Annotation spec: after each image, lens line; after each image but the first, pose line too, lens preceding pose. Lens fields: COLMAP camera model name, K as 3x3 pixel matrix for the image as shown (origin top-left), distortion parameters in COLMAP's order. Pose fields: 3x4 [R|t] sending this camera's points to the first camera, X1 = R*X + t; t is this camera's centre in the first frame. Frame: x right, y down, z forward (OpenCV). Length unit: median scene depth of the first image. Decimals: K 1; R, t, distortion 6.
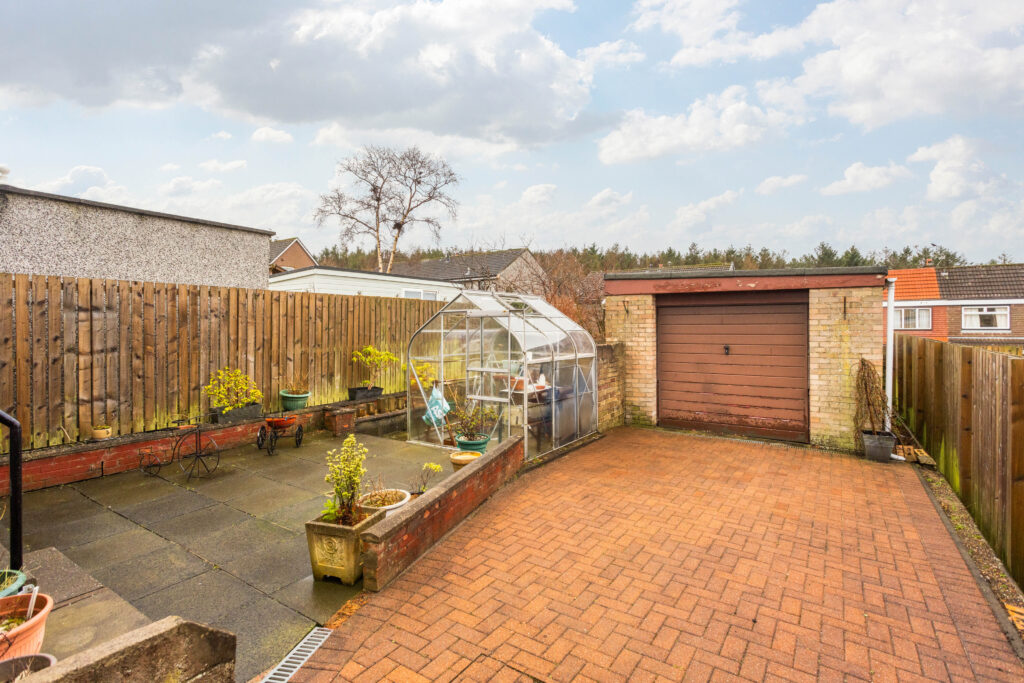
lens RADIAL K [[491.3, 0, 512.0], [0, 491.3, 341.5], [0, 0, 1]] dist [-0.012157, 0.000300]
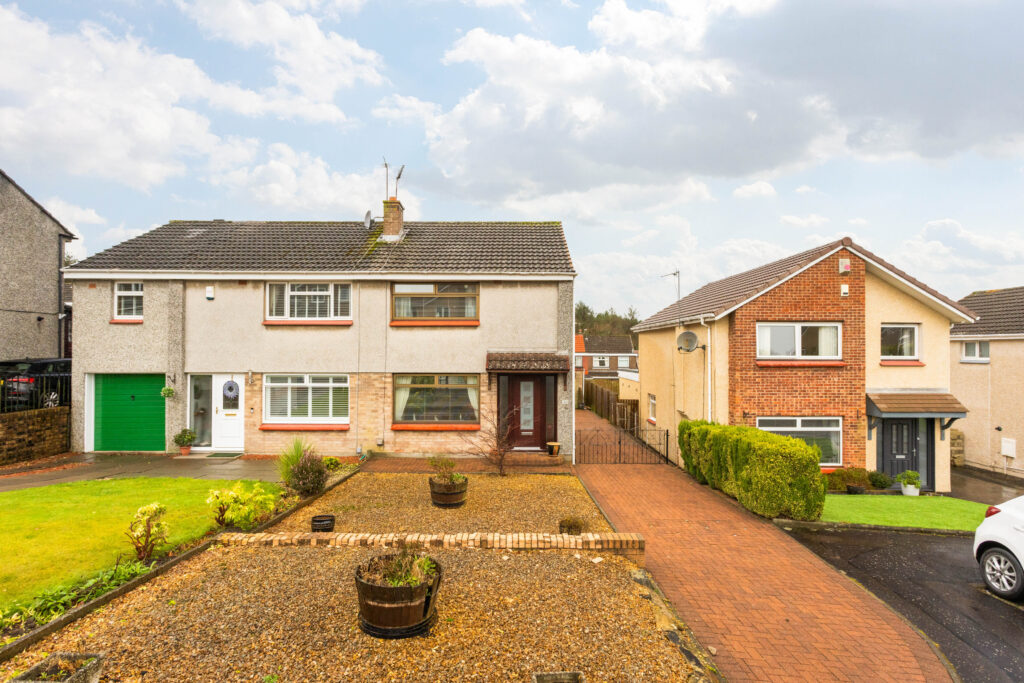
lens RADIAL K [[494.5, 0, 510.7], [0, 494.5, 353.3], [0, 0, 1]] dist [-0.002099, 0.000053]
pose [[0.833799, -0.000375, 0.552069, -2.504470], [0.010992, 0.999813, -0.015922, -0.225504], [-0.551959, 0.019344, 0.833647, -2.659225]]
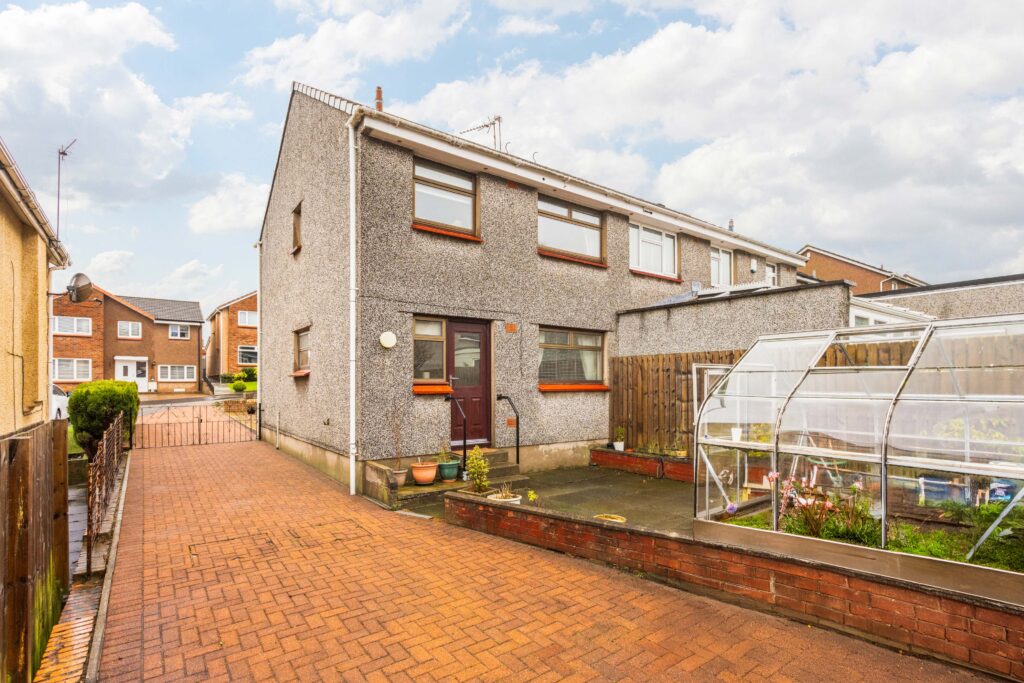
lens RADIAL K [[494.8, 0, 512.4], [0, 494.8, 381.2], [0, 0, 1]] dist [0.000041, -0.000017]
pose [[-0.335213, 0.002385, -0.942139, 1.097369], [-0.024610, 0.999633, 0.011286, -0.060168], [0.941821, 0.026969, -0.335032, 1.390947]]
